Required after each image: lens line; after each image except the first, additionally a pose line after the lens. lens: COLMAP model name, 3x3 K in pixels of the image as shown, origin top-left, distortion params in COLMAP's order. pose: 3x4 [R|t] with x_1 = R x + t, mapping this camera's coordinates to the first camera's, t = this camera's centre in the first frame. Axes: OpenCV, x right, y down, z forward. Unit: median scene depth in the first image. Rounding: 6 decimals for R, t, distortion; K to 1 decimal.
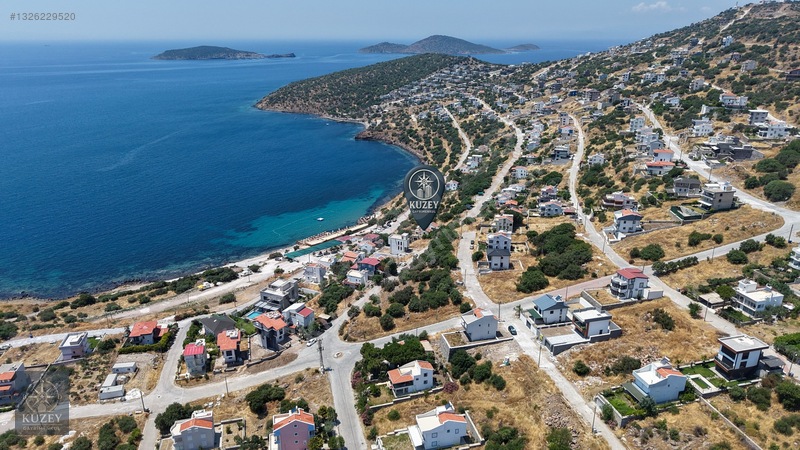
lens RADIAL K [[537.3, 0, 398.9], [0, 537.3, 227.3], [0, 0, 1]] dist [0.023662, -0.022502]
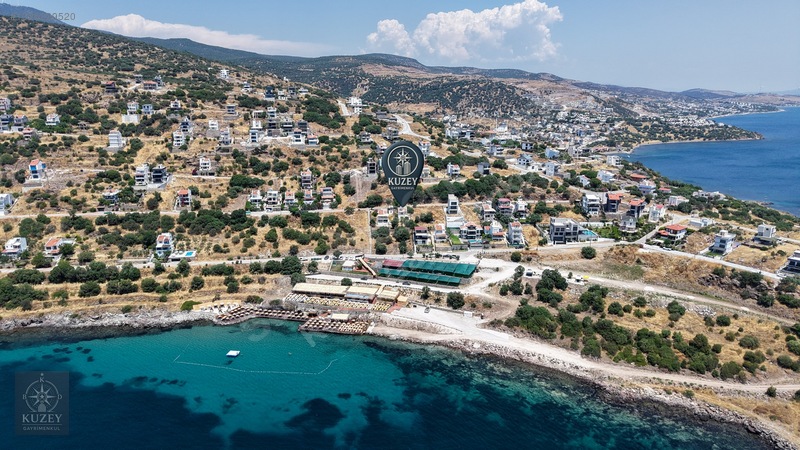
lens RADIAL K [[537.3, 0, 399.9], [0, 537.3, 225.3], [0, 0, 1]] dist [0.023662, -0.022502]
pose [[-0.462617, -0.216009, 0.859841, -0.655714], [0.298186, 0.875448, 0.380362, -0.279434], [-0.834908, 0.432354, -0.340586, 1.013740]]
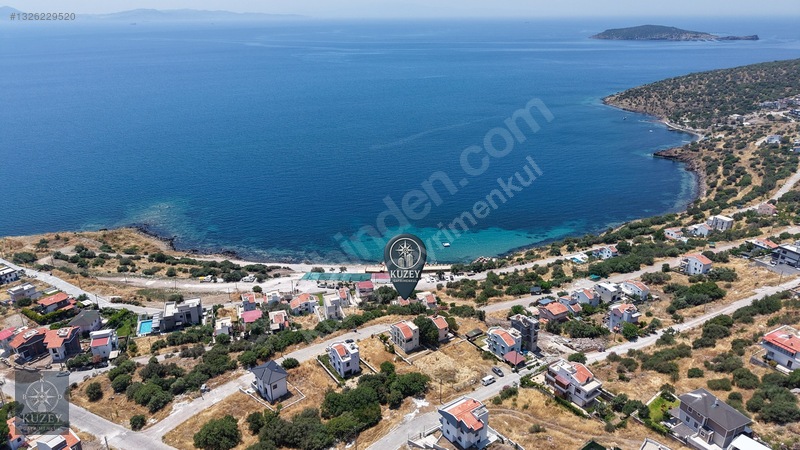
lens RADIAL K [[537.3, 0, 399.7], [0, 537.3, 227.0], [0, 0, 1]] dist [0.023662, -0.022502]
pose [[0.700535, 0.262714, -0.663500, 0.381899], [-0.237035, 0.962643, 0.130895, -0.142649], [0.673102, 0.065576, 0.736637, 0.304740]]
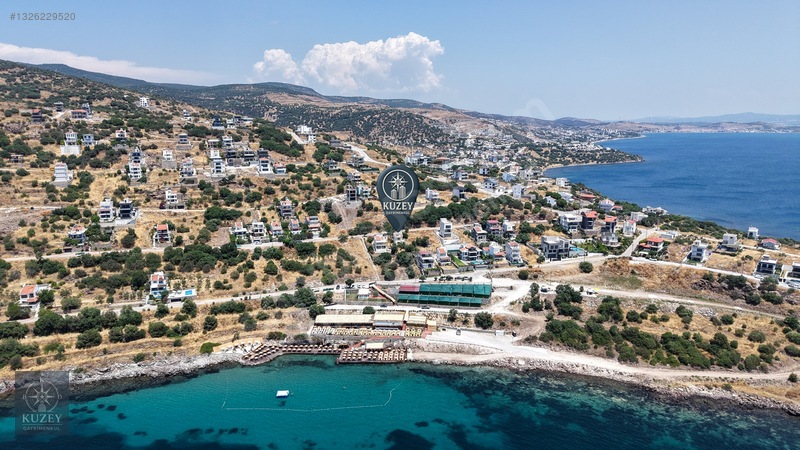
lens RADIAL K [[537.3, 0, 400.4], [0, 537.3, 226.3], [0, 0, 1]] dist [0.023662, -0.022502]
pose [[-0.629851, -0.150388, 0.762018, -0.577000], [0.263634, 0.881441, 0.391866, -0.320102], [-0.730606, 0.447711, -0.515529, 1.133190]]
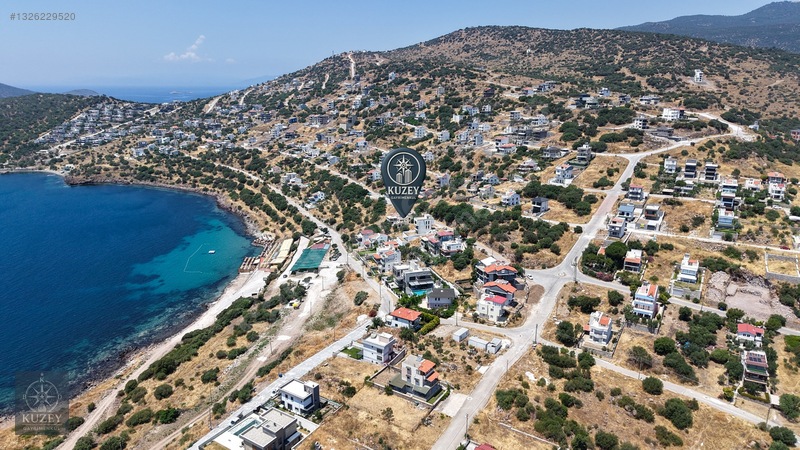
lens RADIAL K [[537.3, 0, 399.7], [0, 537.3, 223.8], [0, 0, 1]] dist [0.023662, -0.022502]
pose [[0.707337, -0.174210, 0.685074, -0.547780], [0.233170, 0.972414, 0.006531, 0.007264], [-0.667313, 0.155119, 0.728445, 0.123678]]
